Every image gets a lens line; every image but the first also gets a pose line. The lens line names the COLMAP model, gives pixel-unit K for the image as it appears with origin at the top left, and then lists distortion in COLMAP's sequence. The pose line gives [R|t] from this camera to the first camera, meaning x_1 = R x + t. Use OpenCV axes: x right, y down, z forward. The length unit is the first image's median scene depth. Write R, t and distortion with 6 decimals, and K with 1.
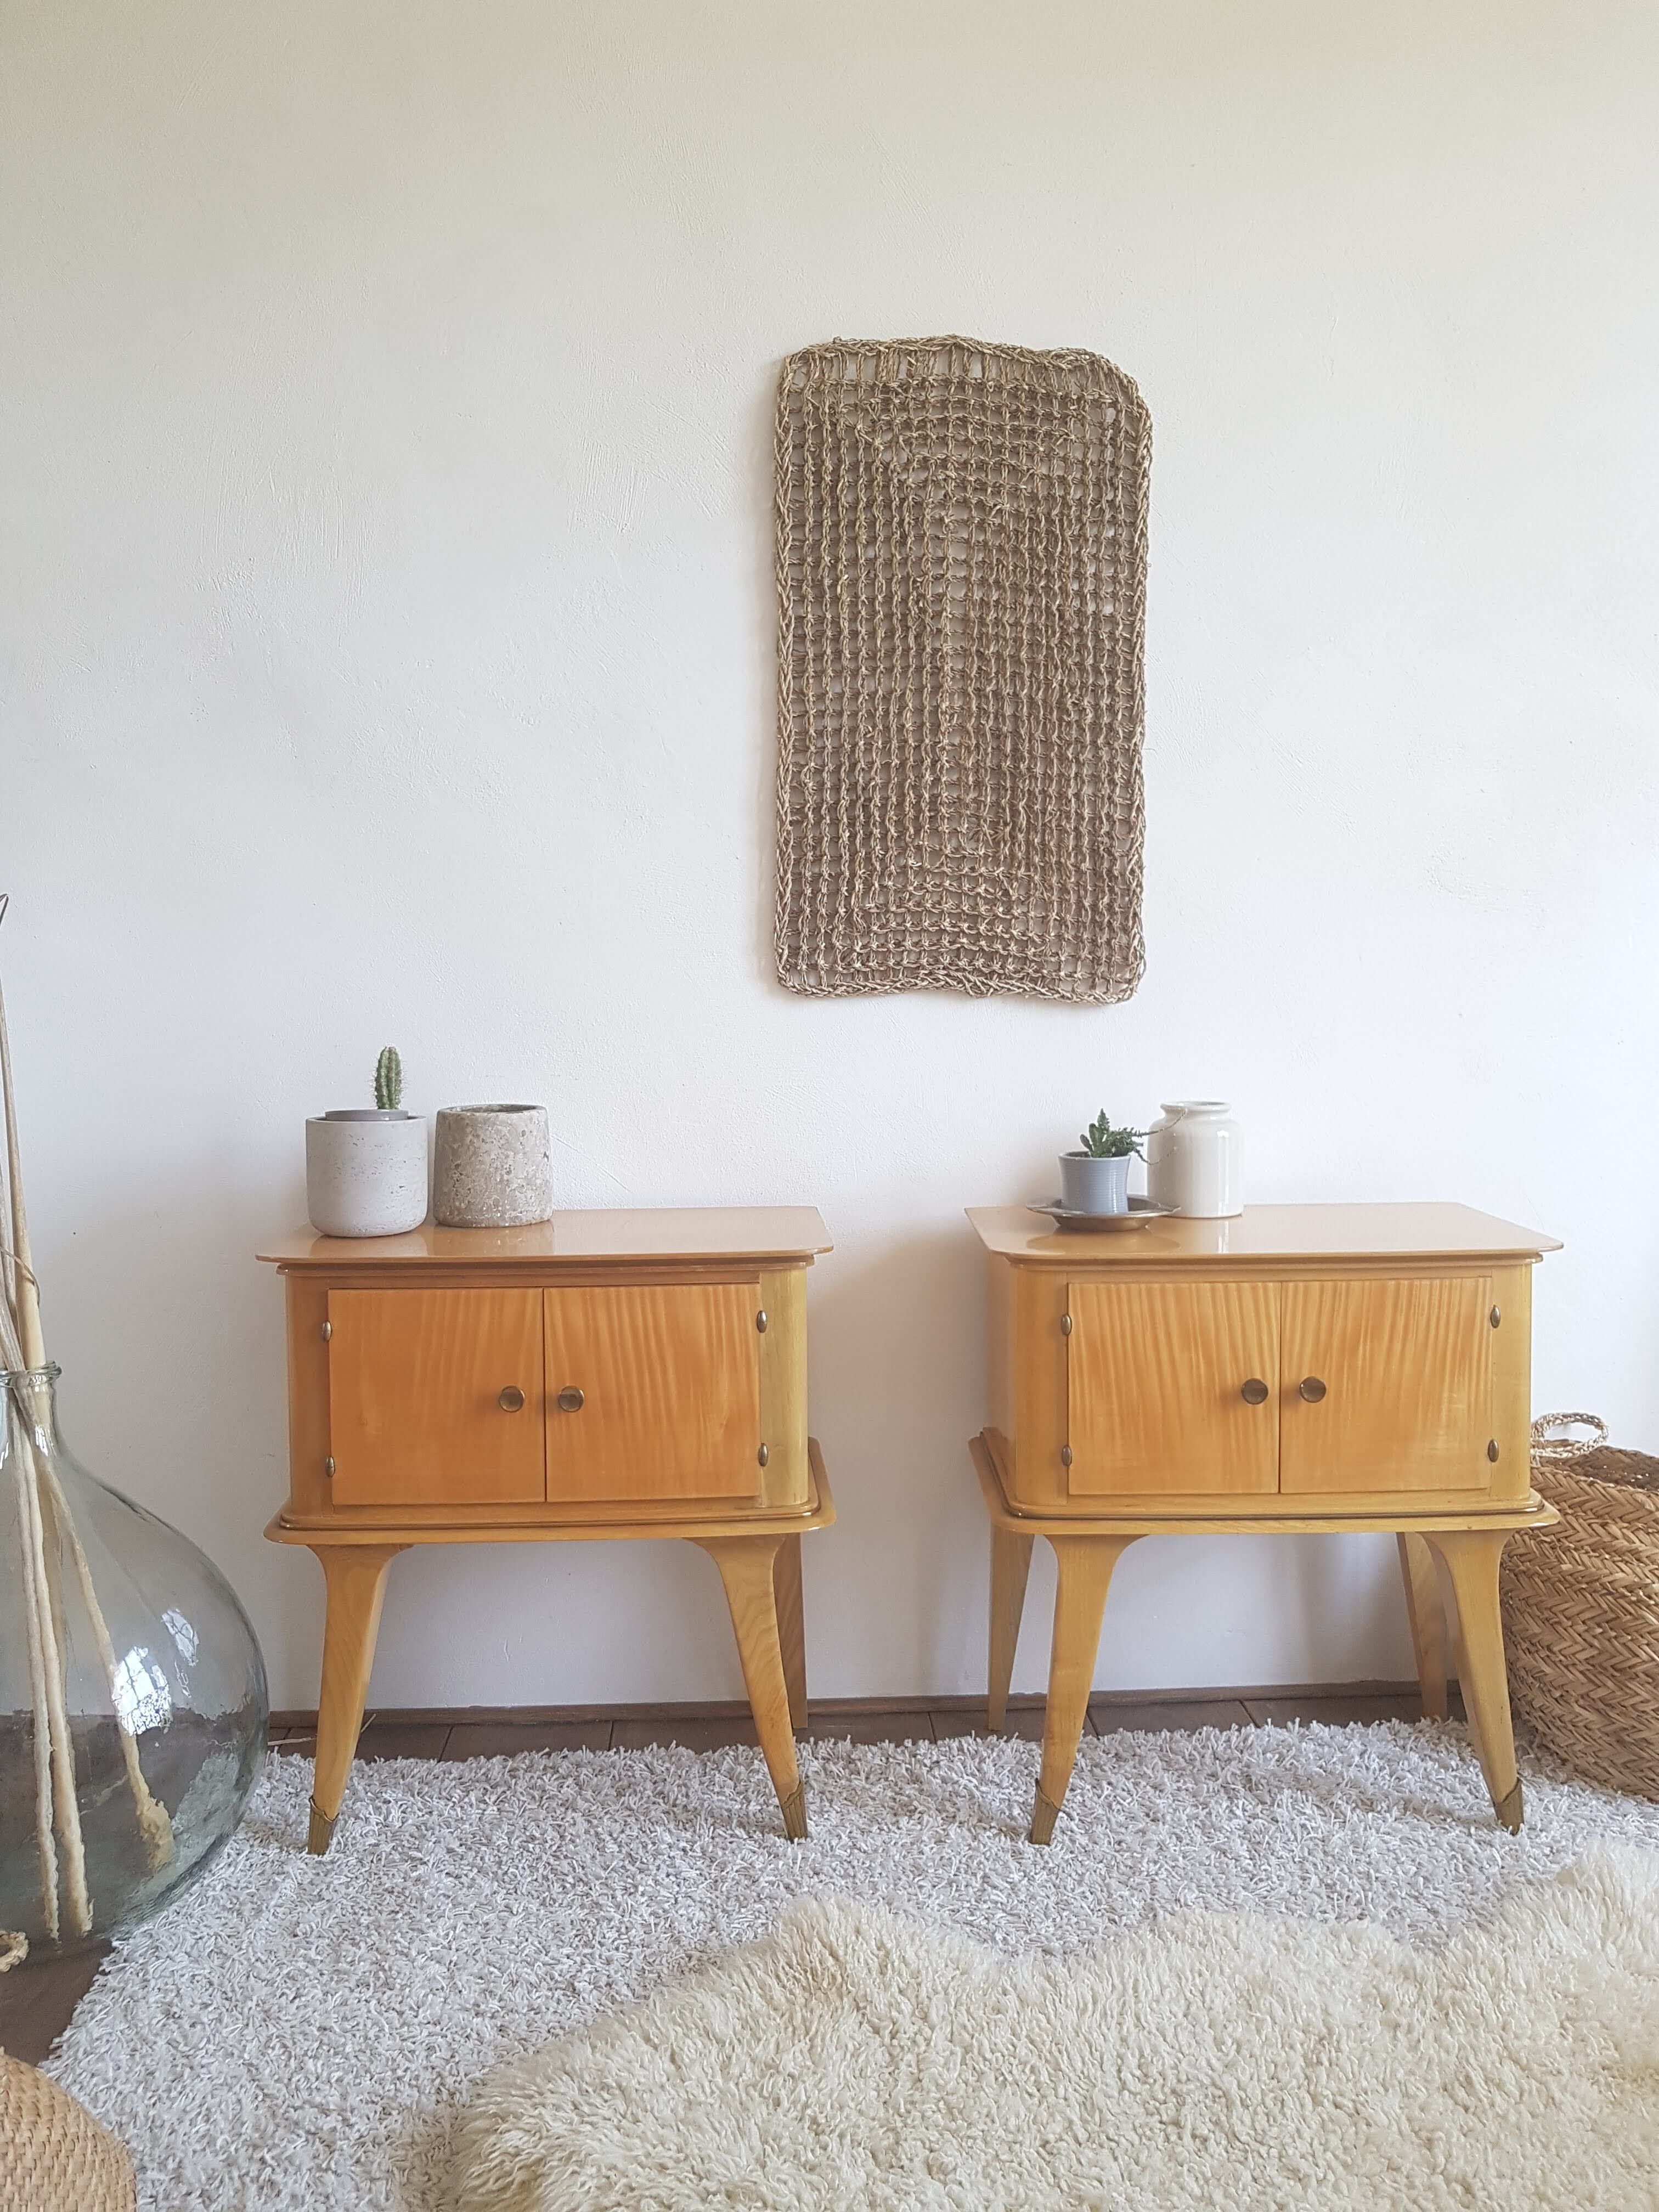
lens RADIAL K [[1765.2, 0, 829.2], [0, 1765.2, 1076.2], [0, 0, 1]] dist [-0.017533, 0.006817]
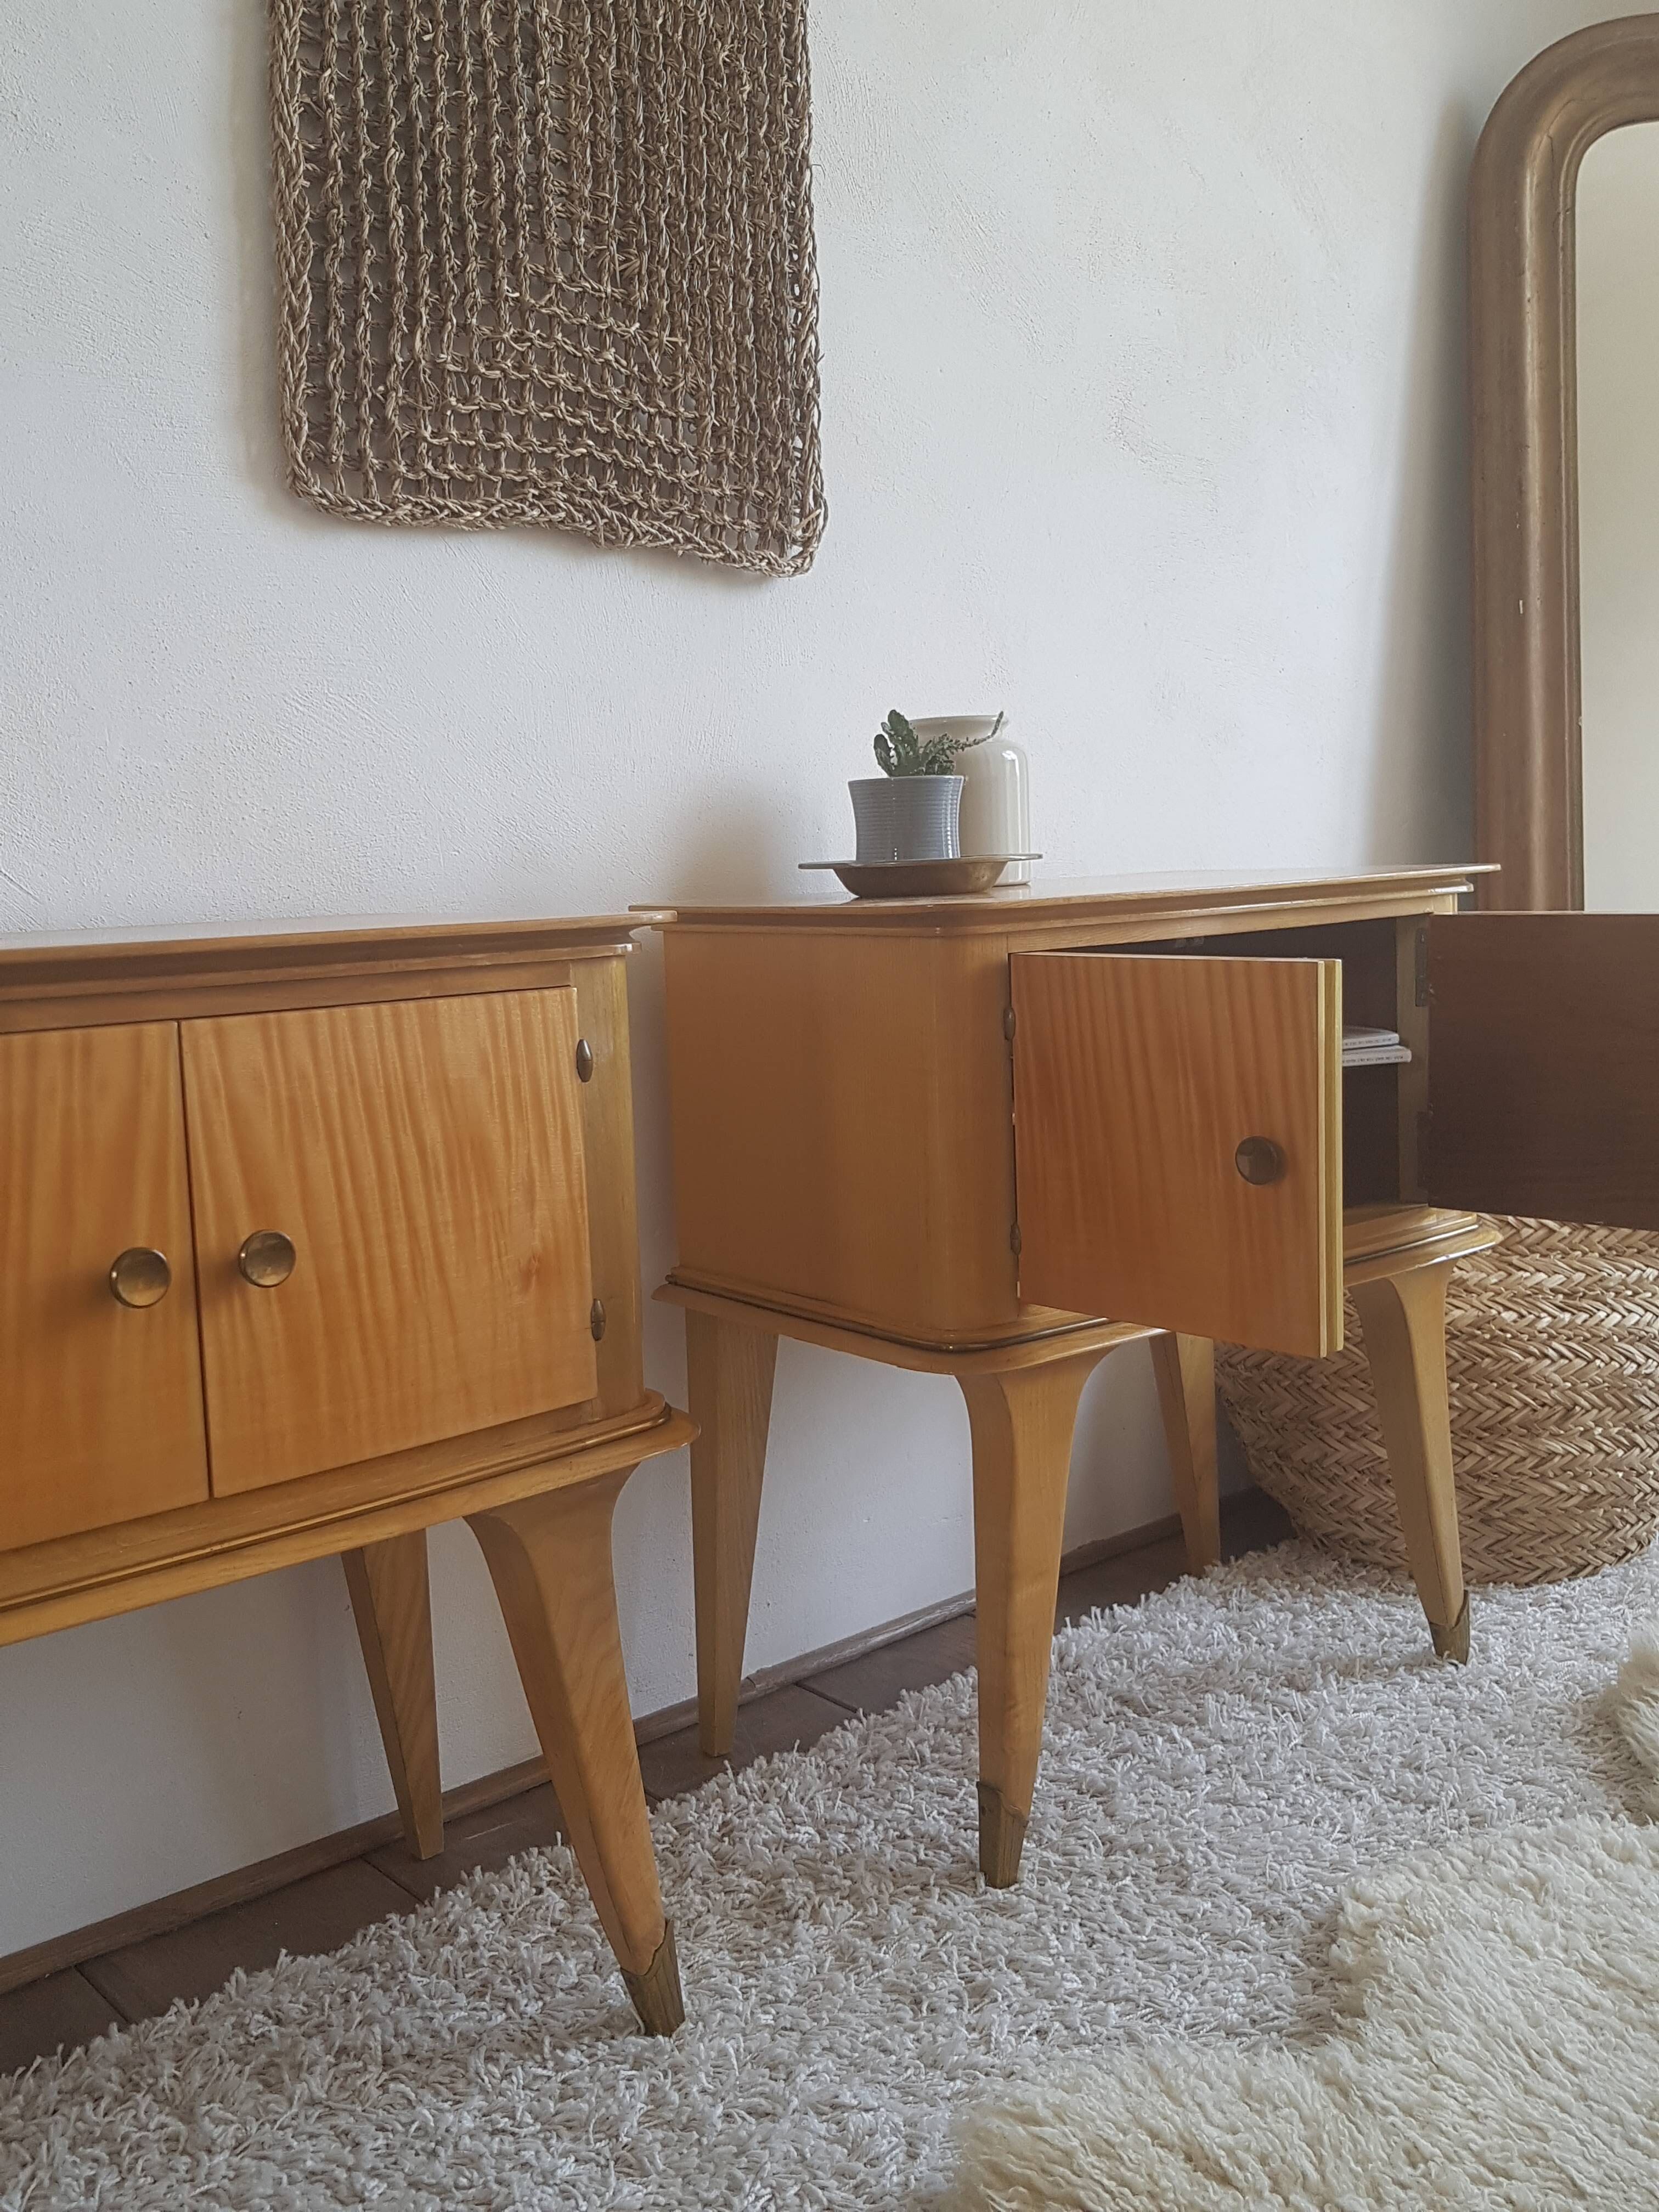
lens RADIAL K [[2046.6, 0, 816.7], [0, 2046.6, 1079.0], [0, 0, 1]] dist [0.097309, -0.207297]
pose [[0.785659, -0.092506, 0.611705, -0.328872], [0.072270, 0.995711, 0.057756, 0.107618], [-0.614424, -0.001169, 0.788975, 0.454521]]
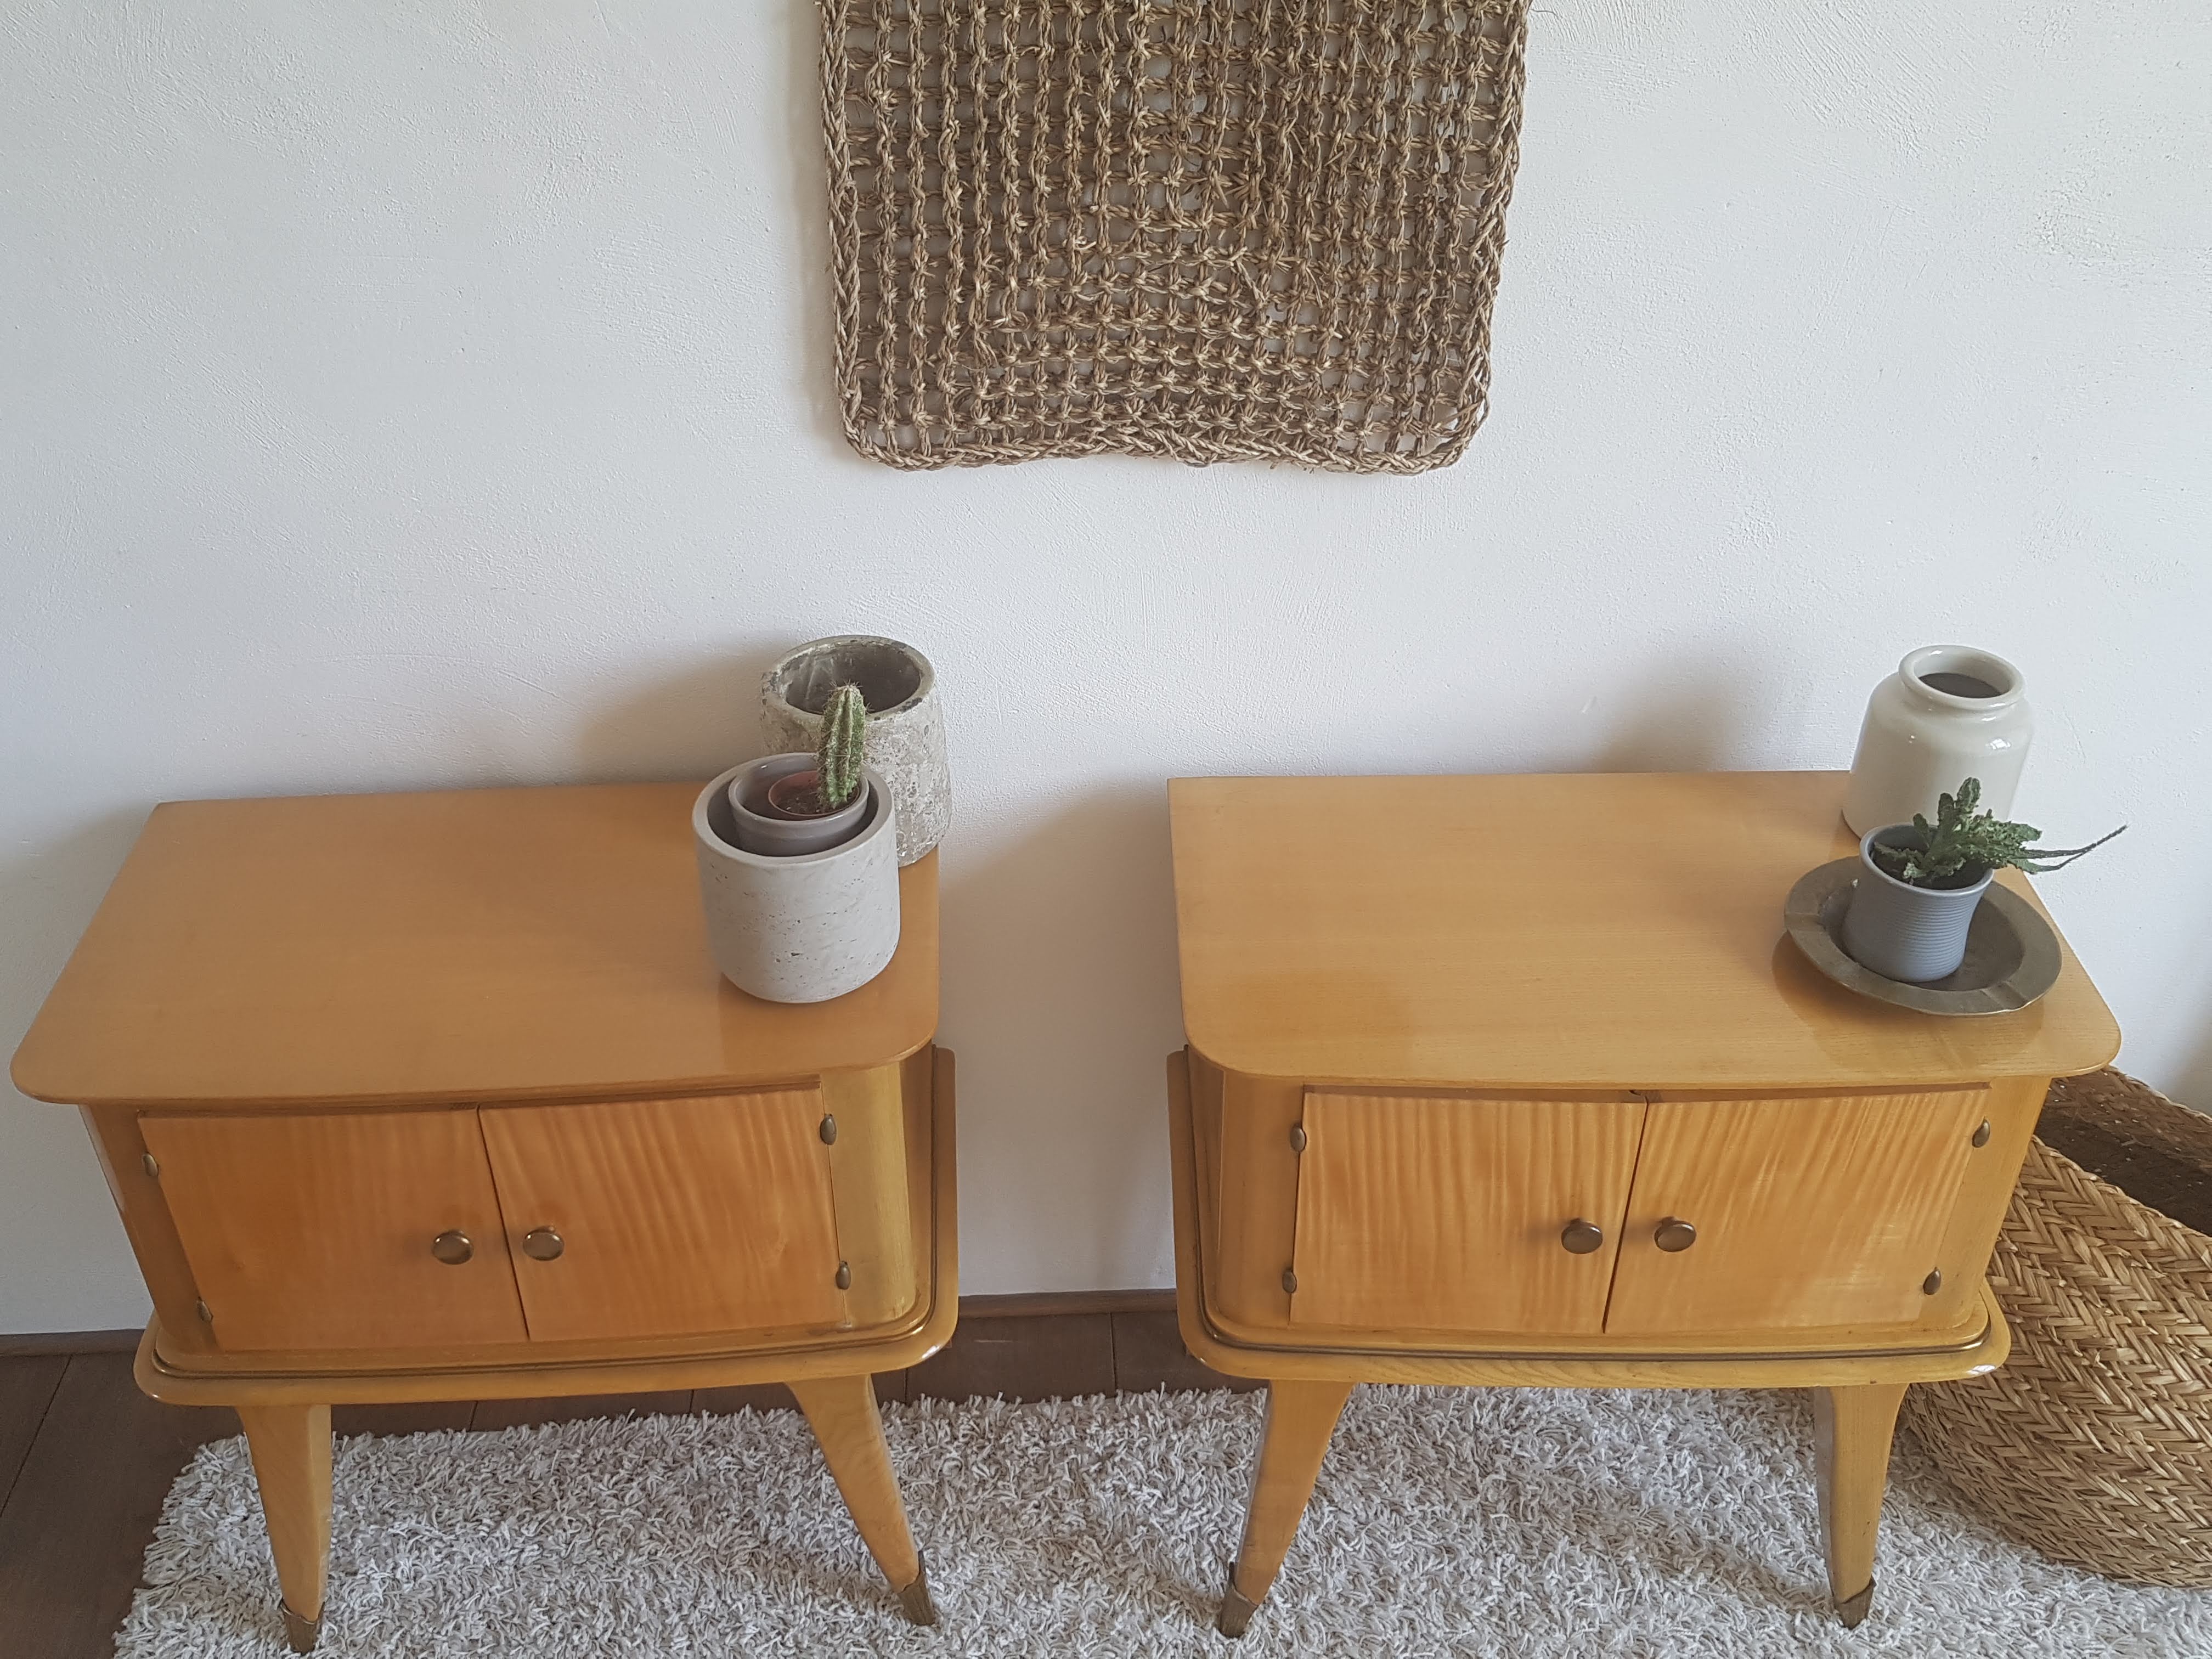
lens RADIAL K [[2016.0, 0, 1036.9], [0, 2016.0, 836.1], [0, 0, 1]] dist [0.096928, -0.194414]
pose [[0.999719, 0.000048, -0.023693, 0.052856], [0.012422, 0.850464, 0.525887, -0.321072], [0.020175, -0.526034, 0.850224, 0.400462]]
